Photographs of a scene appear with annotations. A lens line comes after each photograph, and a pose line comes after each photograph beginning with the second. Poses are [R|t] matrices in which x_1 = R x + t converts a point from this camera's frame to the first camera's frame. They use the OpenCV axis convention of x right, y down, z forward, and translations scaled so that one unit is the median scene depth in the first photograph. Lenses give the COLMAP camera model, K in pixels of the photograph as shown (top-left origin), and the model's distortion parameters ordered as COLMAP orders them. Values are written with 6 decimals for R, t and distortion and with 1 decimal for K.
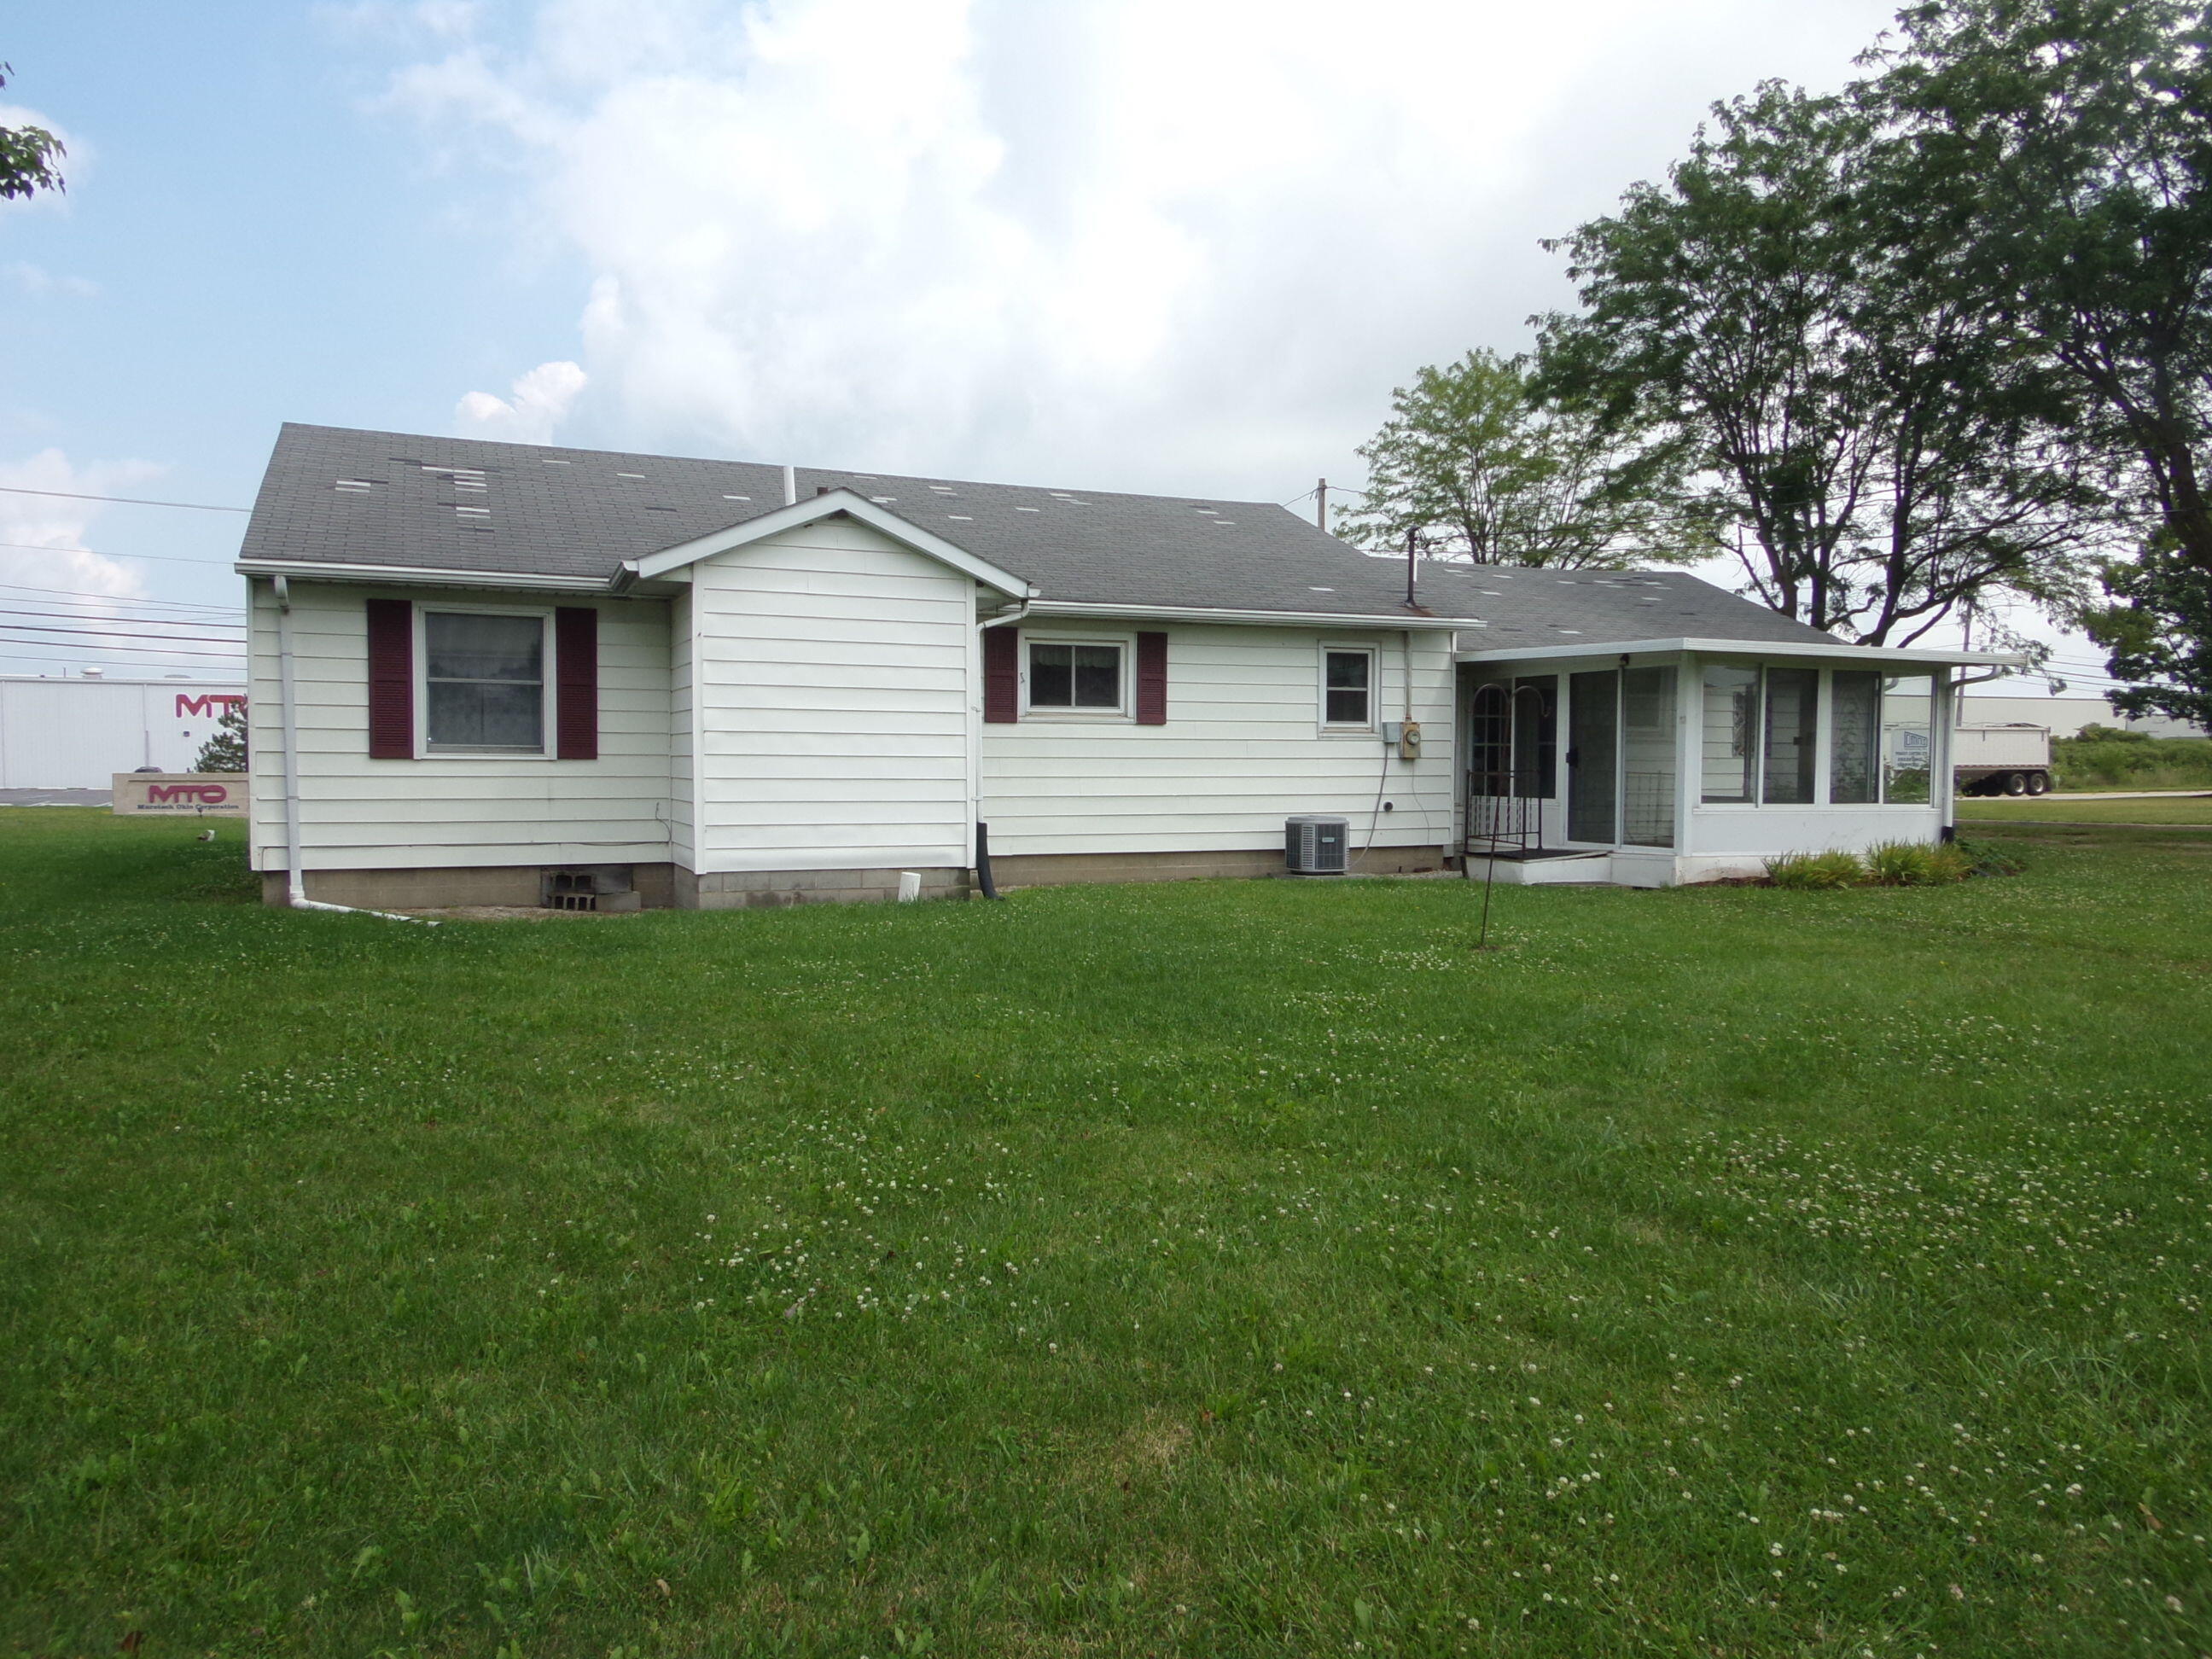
lens RADIAL K [[1549.5, 0, 1096.1], [0, 1549.5, 818.8], [0, 0, 1]] dist [0.087866, -0.092273]
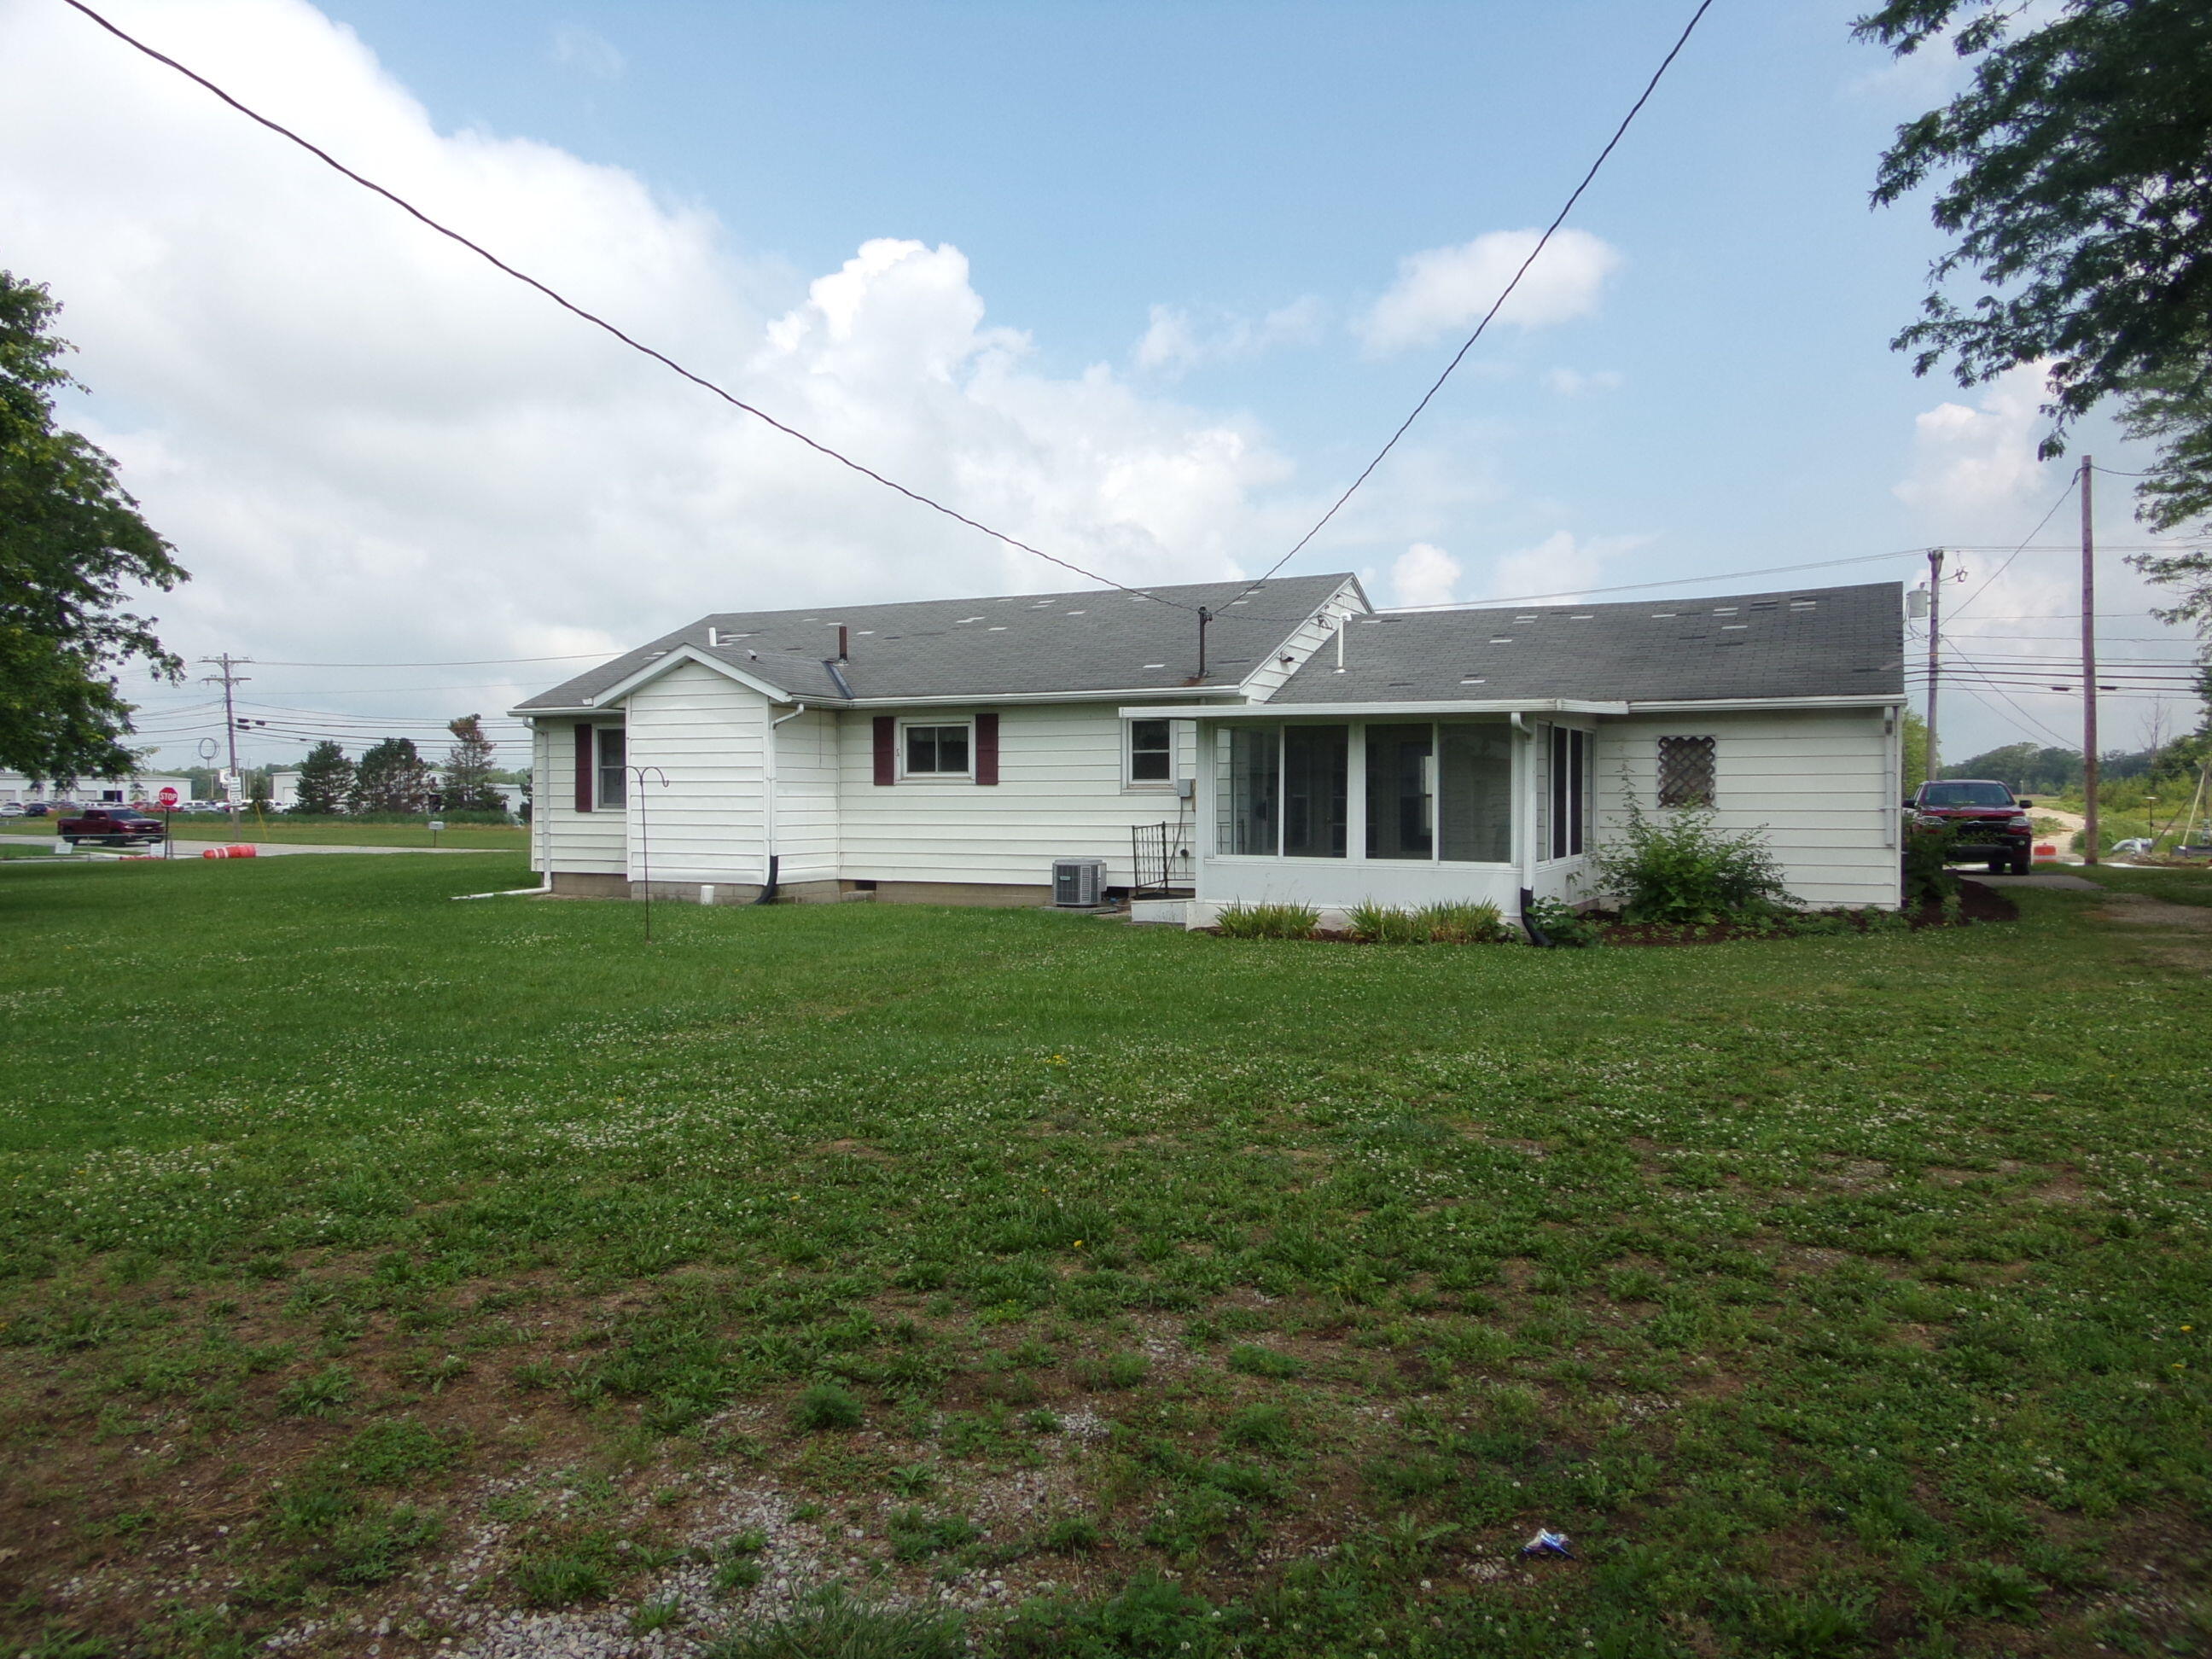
lens RADIAL K [[1549.5, 0, 1096.1], [0, 1549.5, 818.8], [0, 0, 1]] dist [0.087866, -0.092273]
pose [[0.669622, 0.005435, -0.742682, 1.066067], [-0.025201, 0.999564, -0.015406, -0.014909], [0.742274, 0.029033, 0.669467, 0.203134]]
